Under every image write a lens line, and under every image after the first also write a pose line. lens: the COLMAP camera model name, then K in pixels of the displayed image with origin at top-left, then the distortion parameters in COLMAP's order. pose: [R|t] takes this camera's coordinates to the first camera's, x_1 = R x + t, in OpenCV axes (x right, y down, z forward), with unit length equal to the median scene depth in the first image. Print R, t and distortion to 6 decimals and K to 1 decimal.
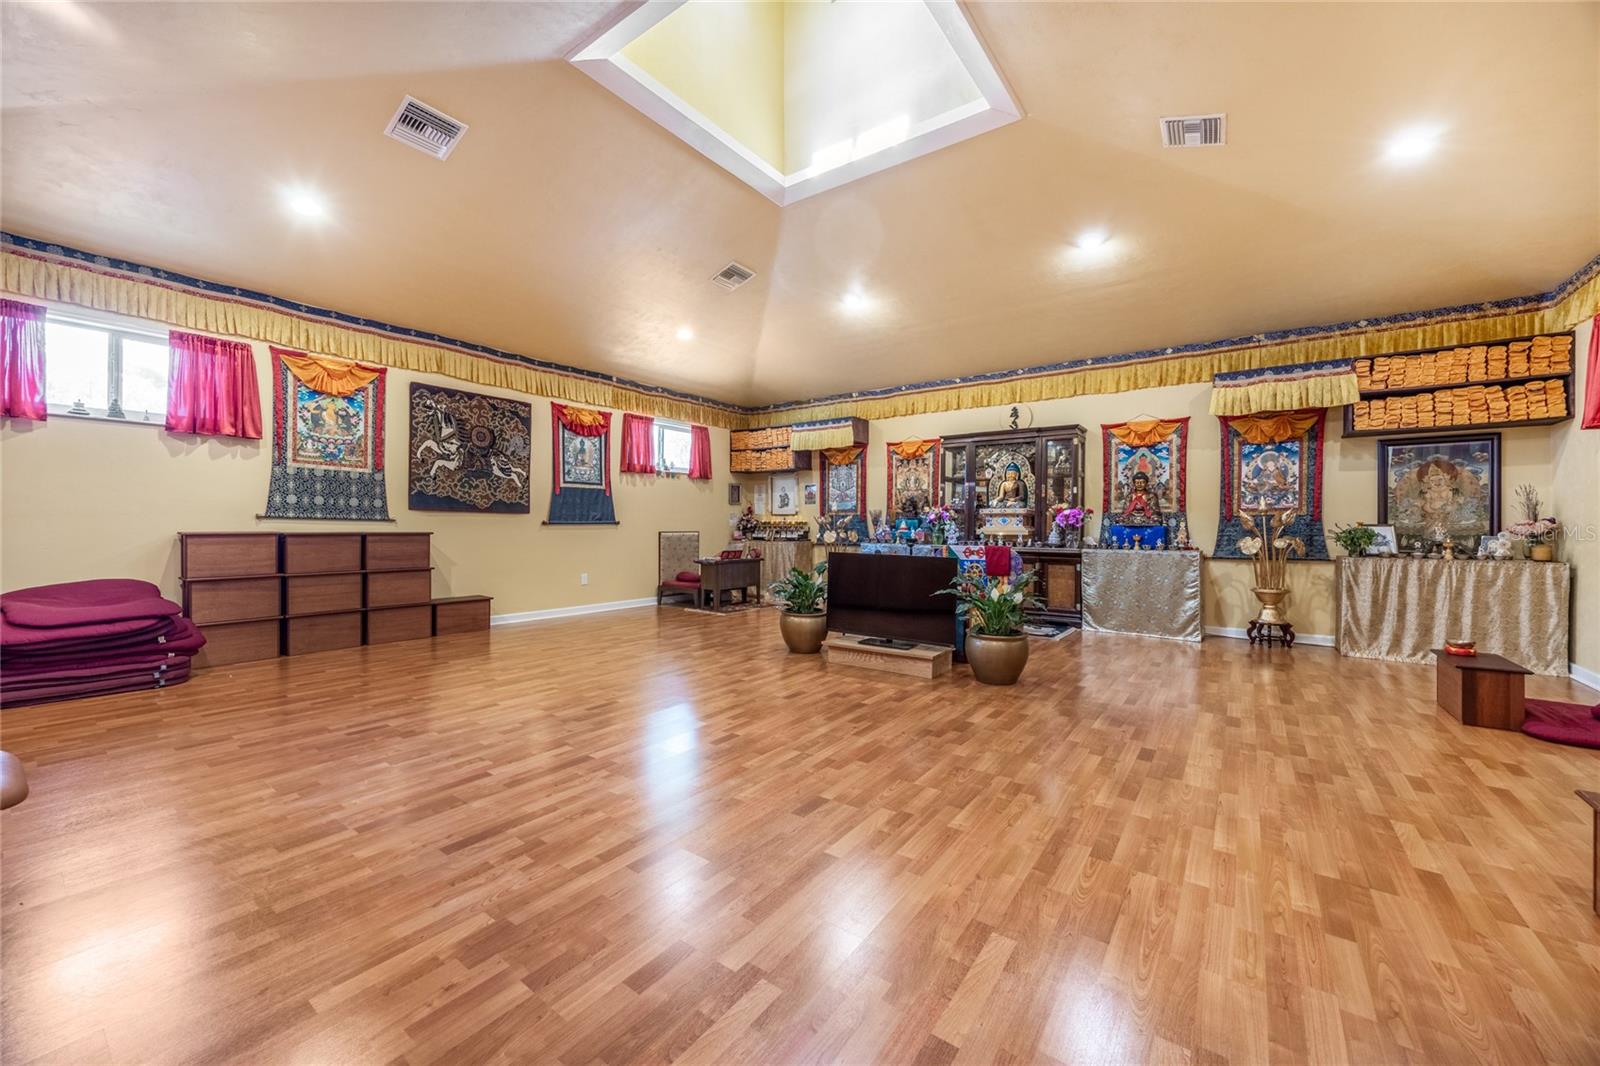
lens RADIAL K [[609.7, 0, 803.2], [0, 609.7, 528.9], [0, 0, 1]] dist [-0.003971, 0.000392]
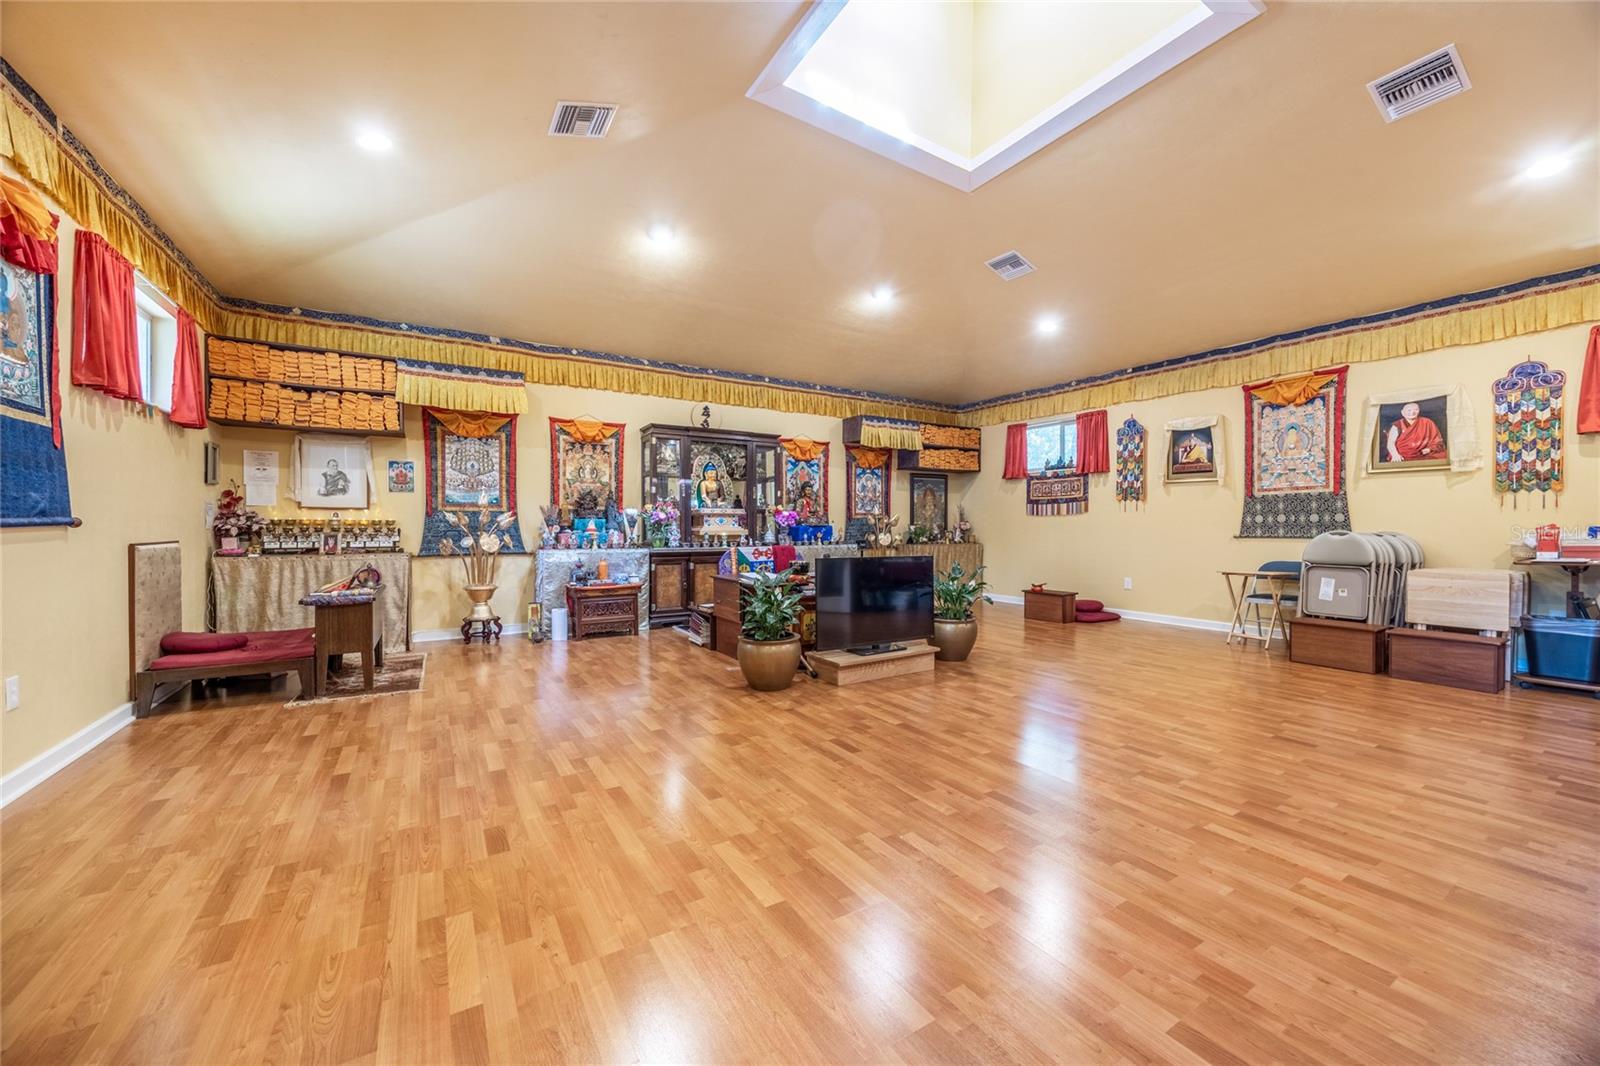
lens RADIAL K [[609.7, 0, 806.9], [0, 609.7, 530.6], [0, 0, 1]] dist [-0.003971, 0.000392]
pose [[0.368704, -0.011025, 0.929482, -0.600153], [0.007488, 0.999932, 0.008891, -0.006155], [-0.929517, 0.003682, 0.368761, 0.565963]]
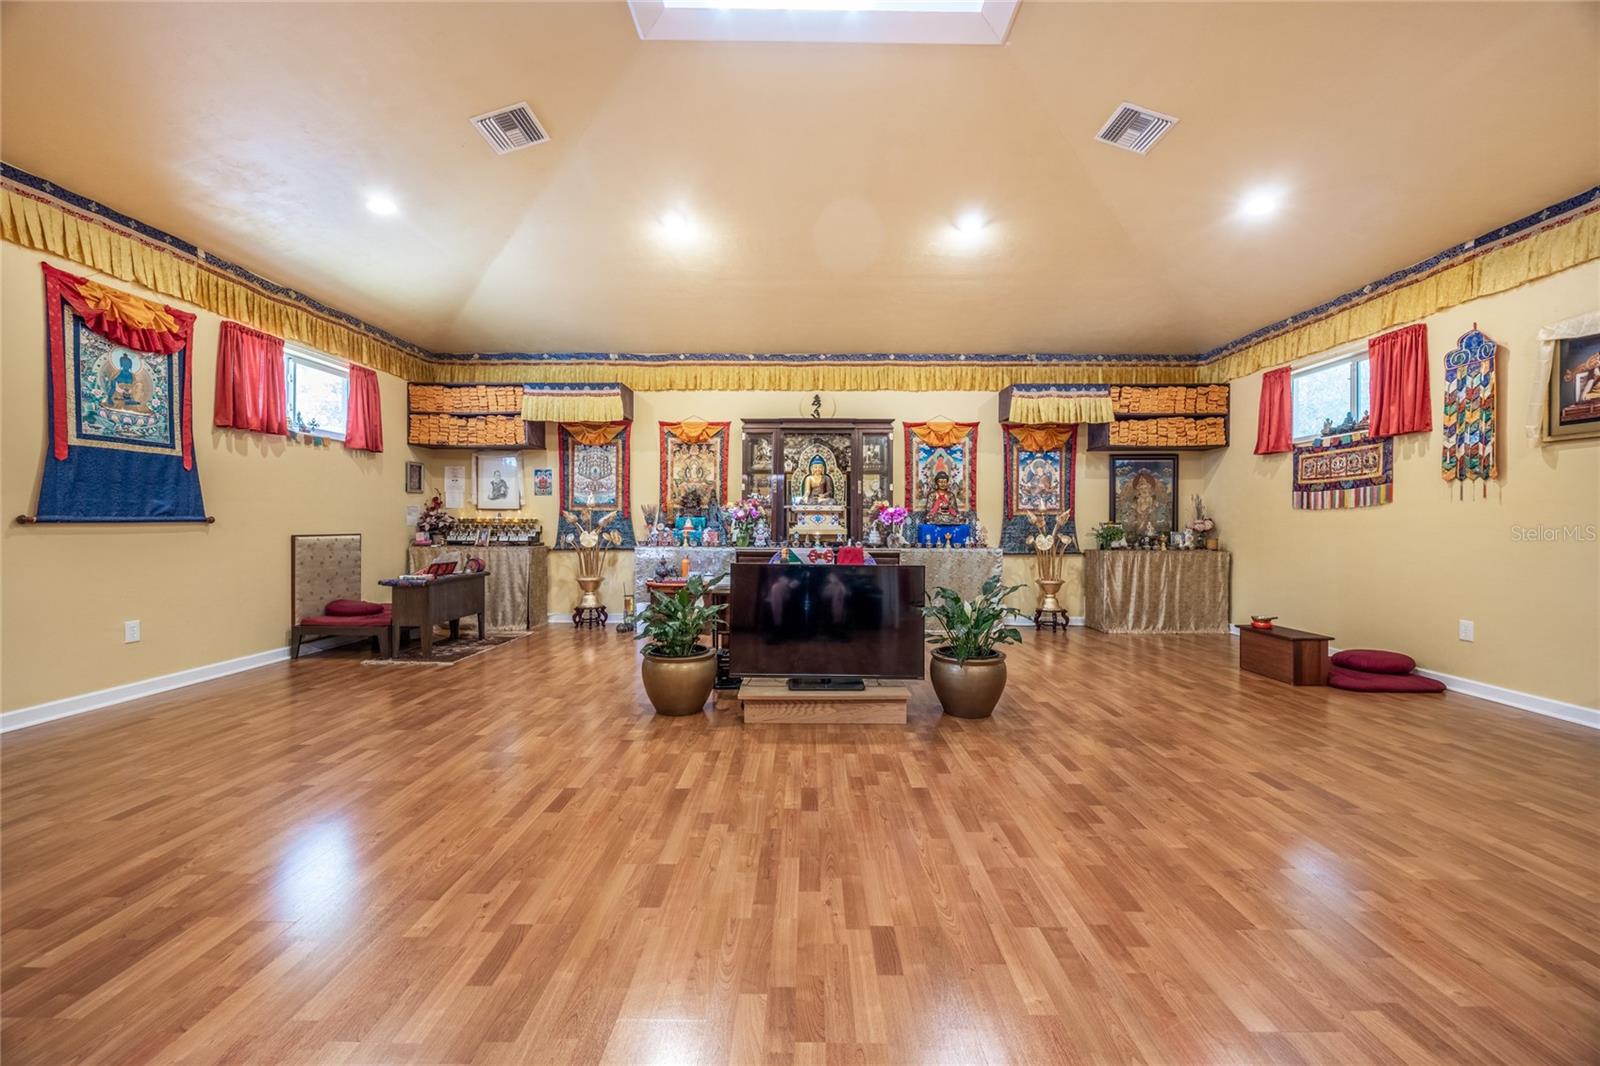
lens RADIAL K [[609.7, 0, 803.3], [0, 609.7, 526.5], [0, 0, 1]] dist [-0.003971, 0.000392]
pose [[0.812045, -0.003015, 0.583587, -0.238170], [0.004098, 0.999991, -0.000536, -0.002178], [-0.583580, 0.002827, 0.812050, 0.314845]]
